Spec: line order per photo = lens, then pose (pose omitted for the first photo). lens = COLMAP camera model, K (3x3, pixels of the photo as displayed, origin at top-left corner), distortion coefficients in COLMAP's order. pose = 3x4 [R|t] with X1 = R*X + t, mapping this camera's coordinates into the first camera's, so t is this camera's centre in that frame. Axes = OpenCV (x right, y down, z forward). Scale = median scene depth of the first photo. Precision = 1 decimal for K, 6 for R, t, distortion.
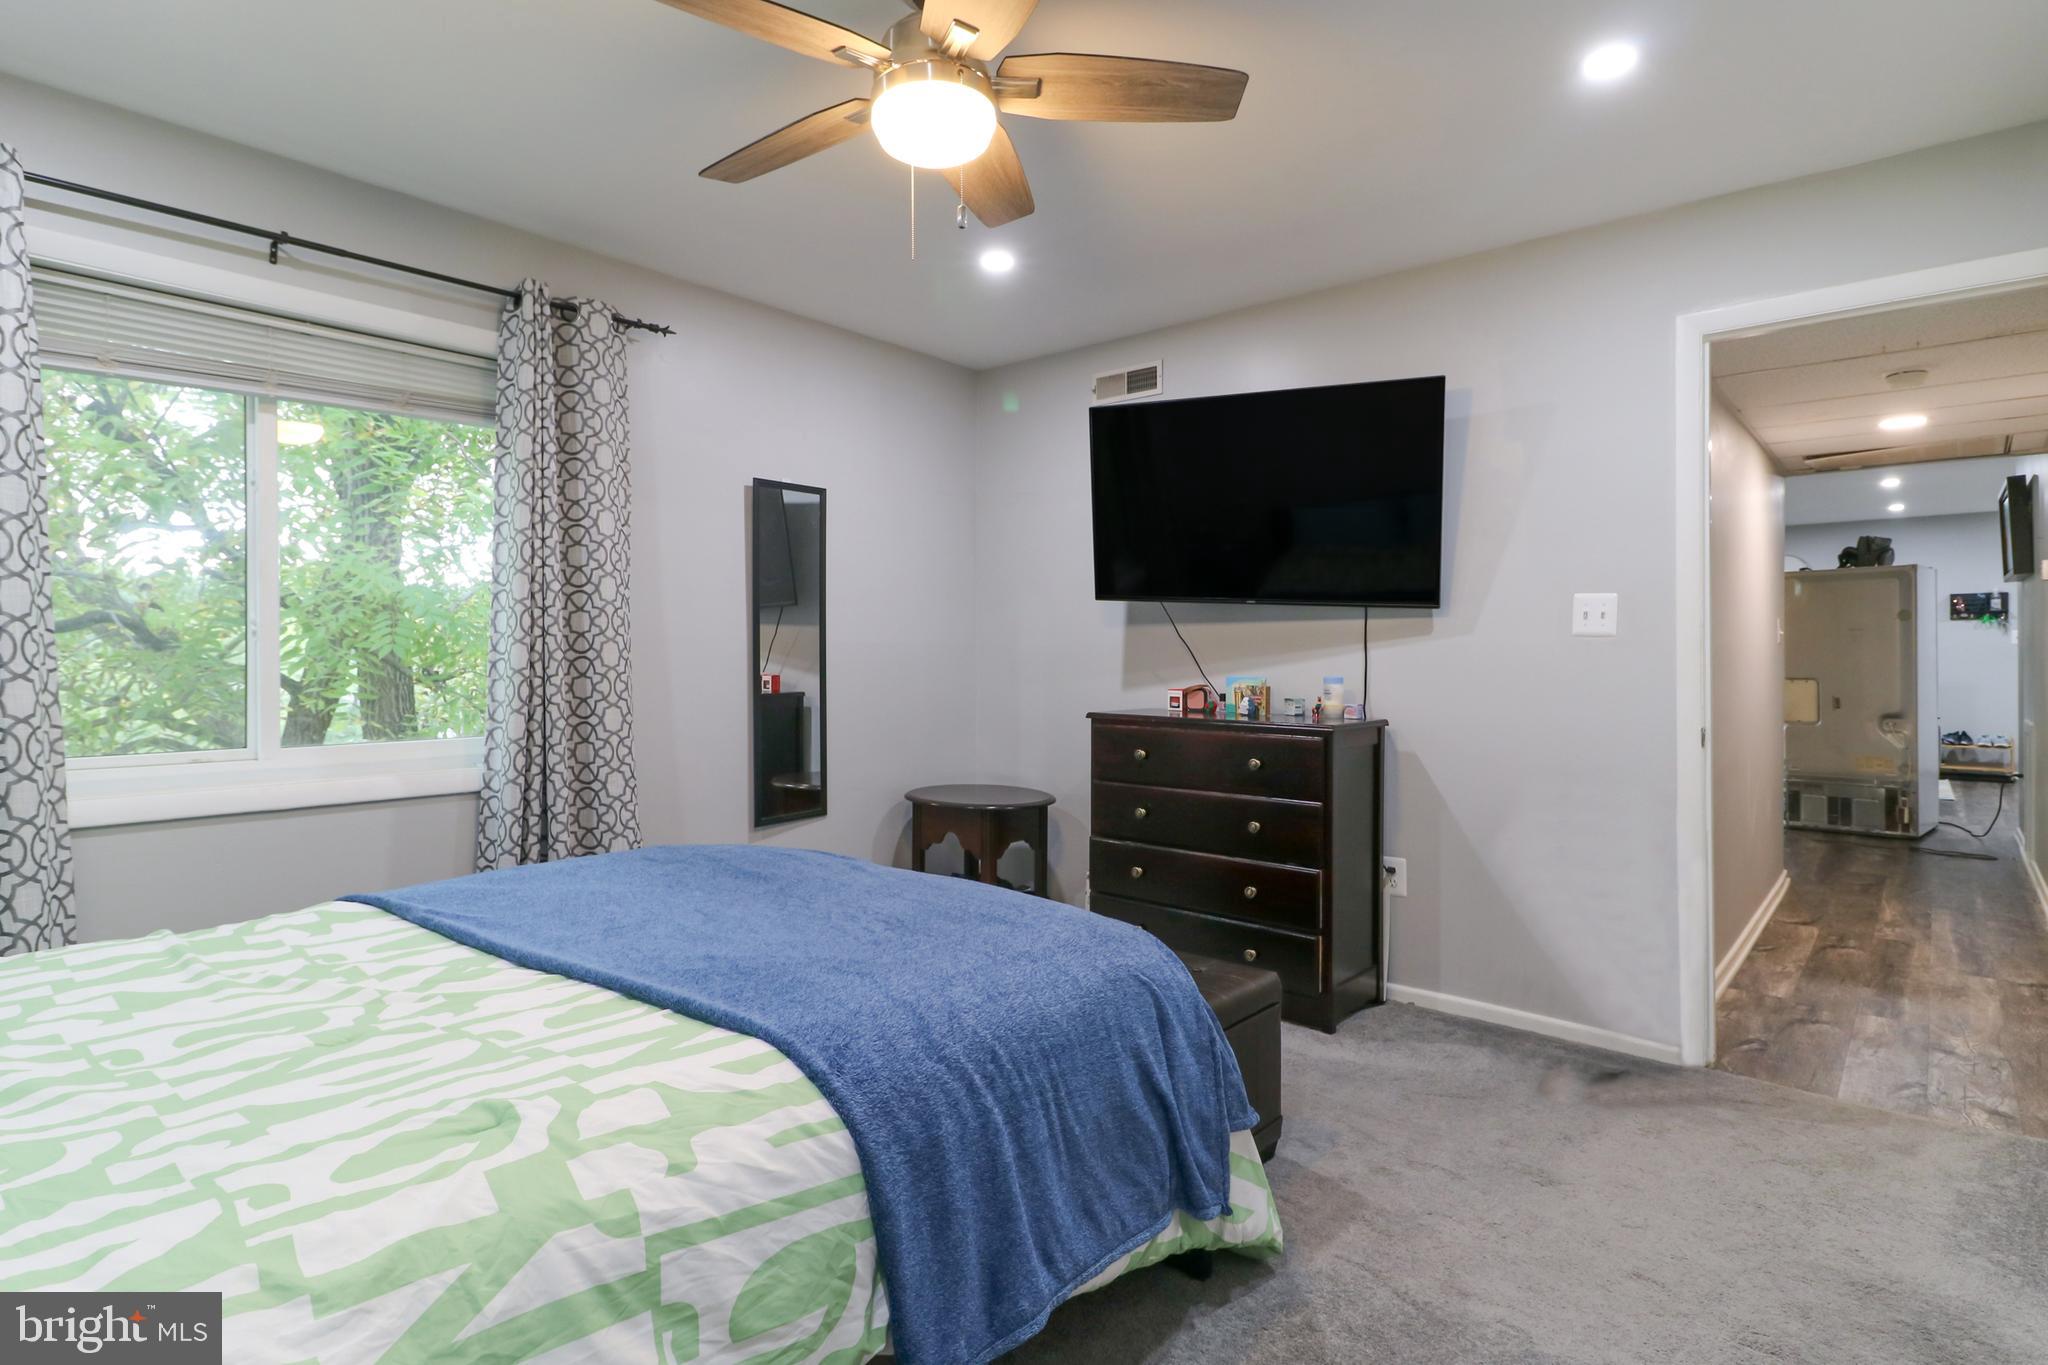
lens RADIAL K [[1046.8, 0, 1080.0], [0, 1046.8, 655.0], [0, 0, 1]] dist [0.016905, -0.000477]
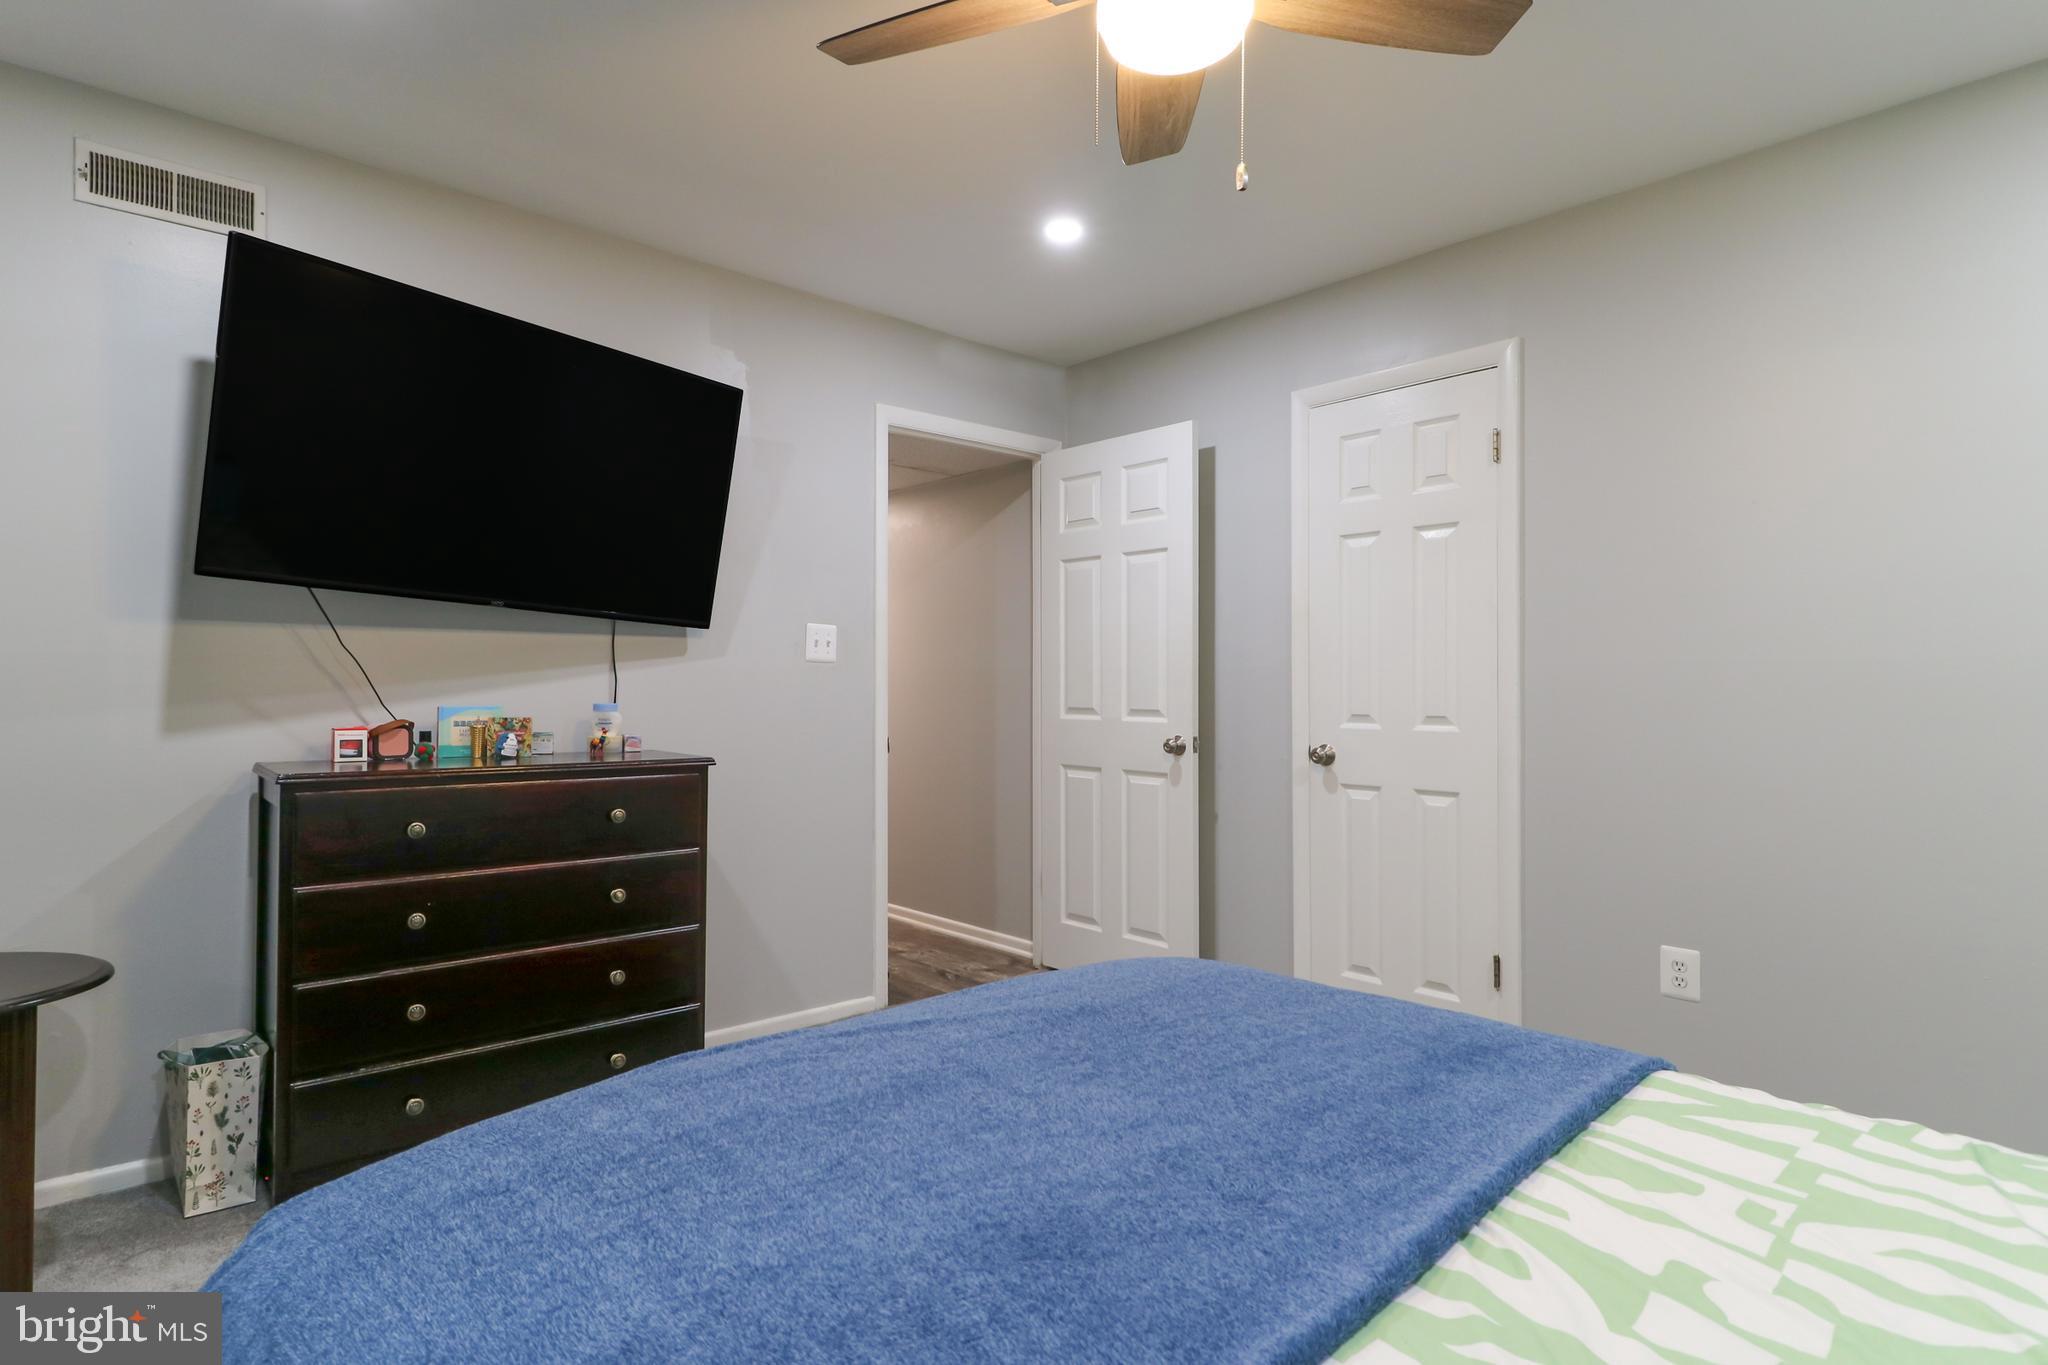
lens RADIAL K [[1069.2, 0, 984.6], [0, 1069.2, 674.0], [0, 0, 1]] dist [0.017661, -0.000754]
pose [[0.175199, 0.009618, 0.984486, -0.524540], [-0.003951, 0.999951, -0.009066, 0.004058], [-0.984525, -0.002301, 0.175228, 0.538942]]
